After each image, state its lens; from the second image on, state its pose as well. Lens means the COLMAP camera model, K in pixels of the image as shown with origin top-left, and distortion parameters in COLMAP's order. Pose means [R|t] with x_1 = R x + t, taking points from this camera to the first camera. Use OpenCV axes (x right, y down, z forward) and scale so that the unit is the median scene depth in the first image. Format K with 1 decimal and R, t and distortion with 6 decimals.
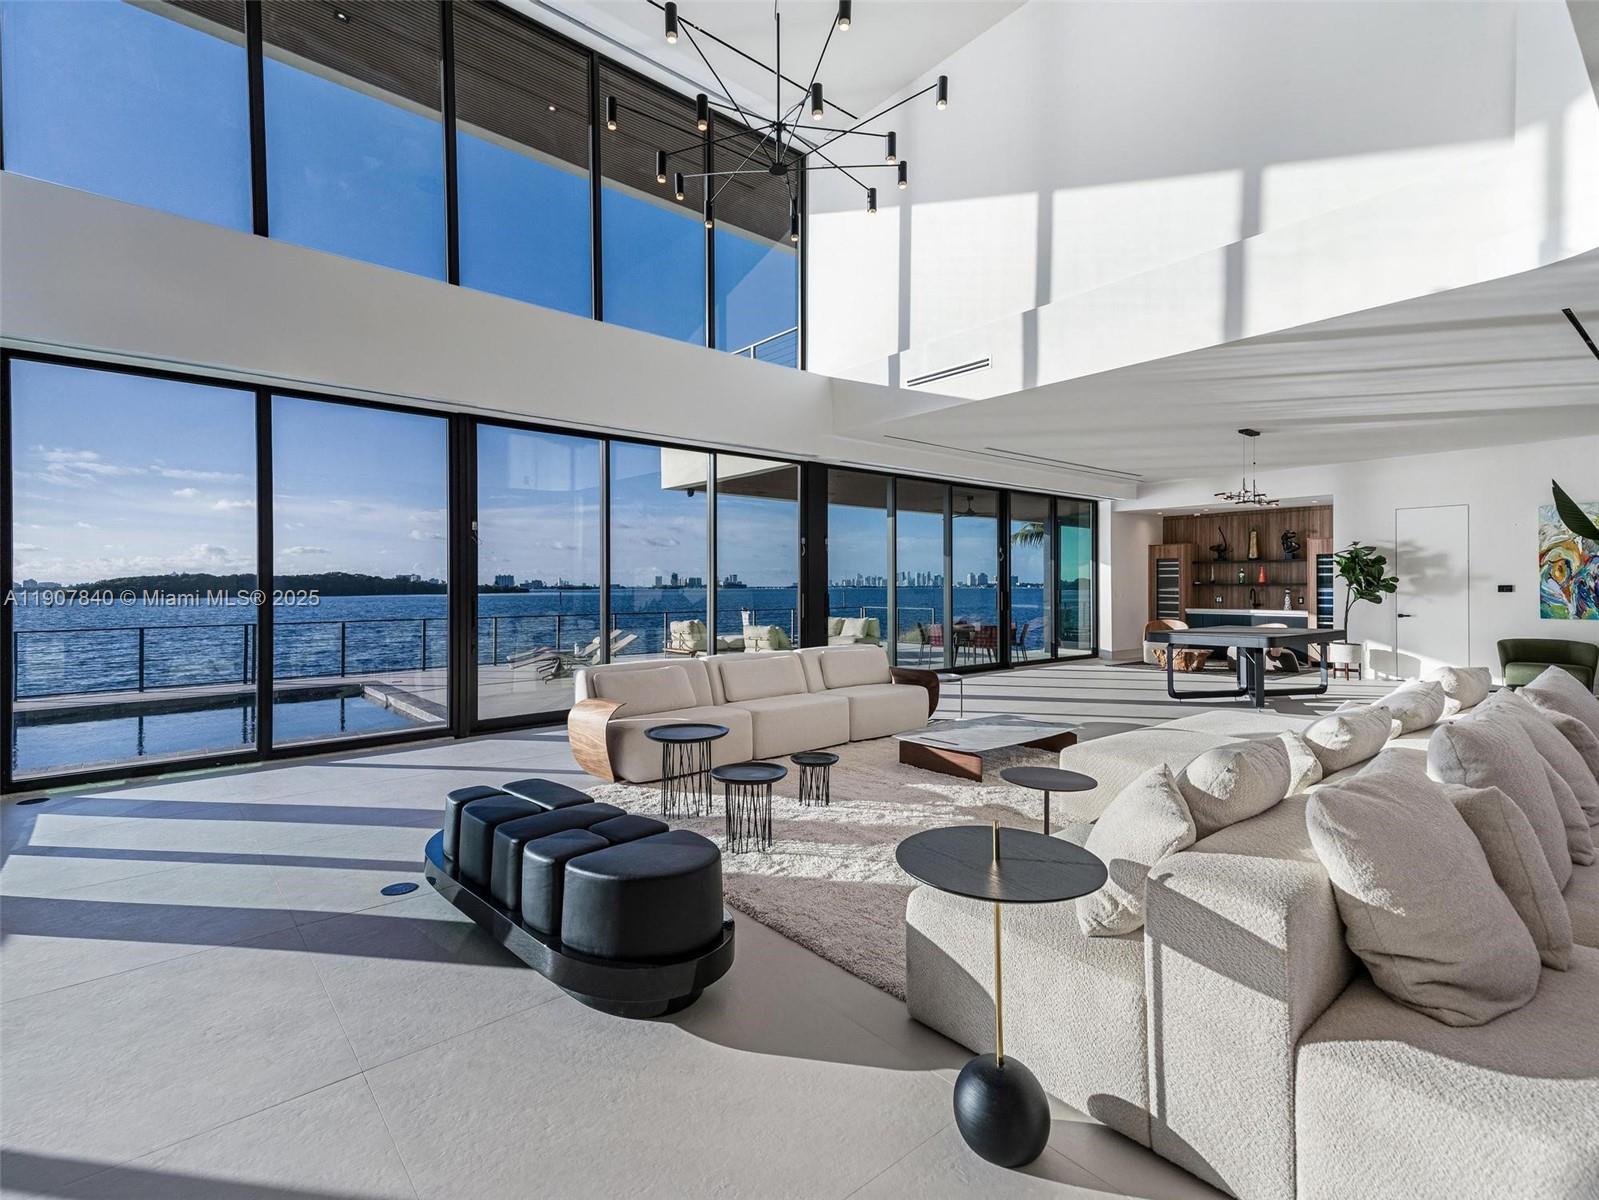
lens RADIAL K [[769.1, 0, 799.7], [0, 769.1, 588.9], [0, 0, 1]] dist [0.031020, 0.000983]
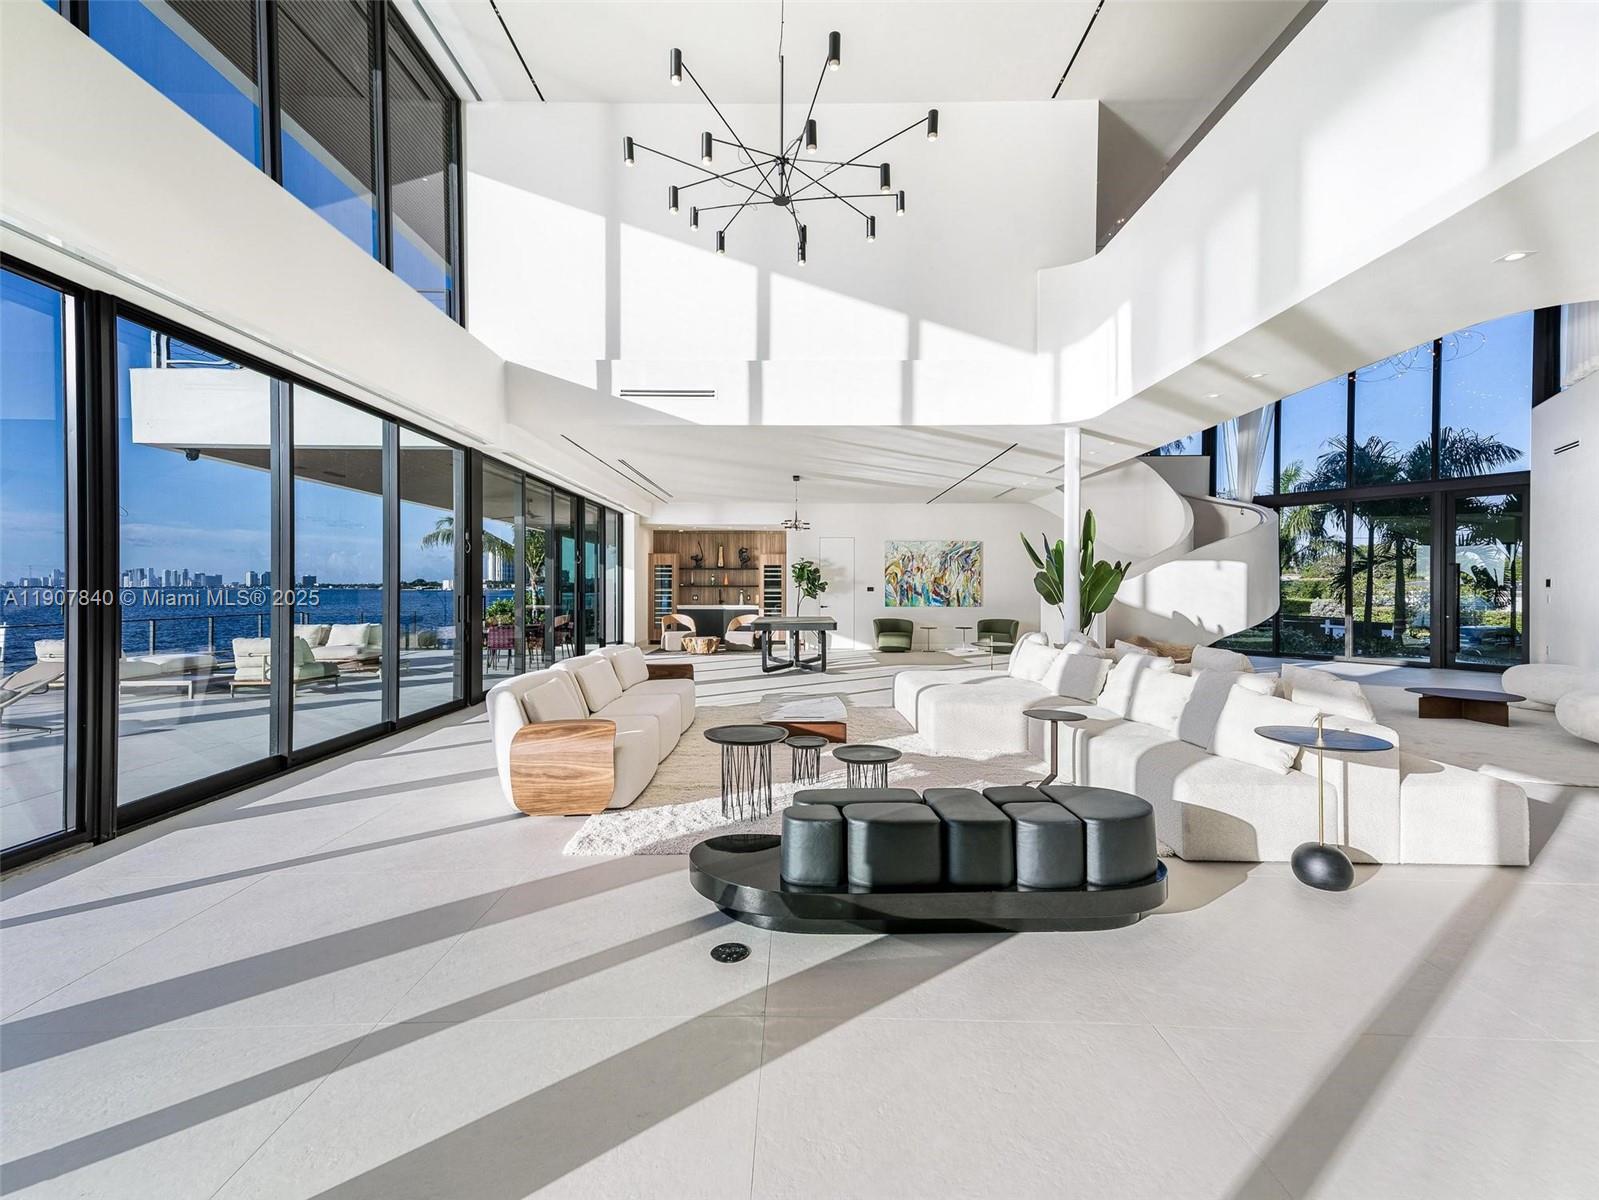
lens RADIAL K [[714.0, 0, 799.5], [0, 714.0, 600.0], [0, 0, 1]] dist [0.002292, 0.000345]
pose [[0.624084, -0.012584, 0.781256, -0.346813], [0.001120, 0.999884, 0.015211, -0.000654], [-0.781357, -0.008618, 0.624025, 0.156371]]
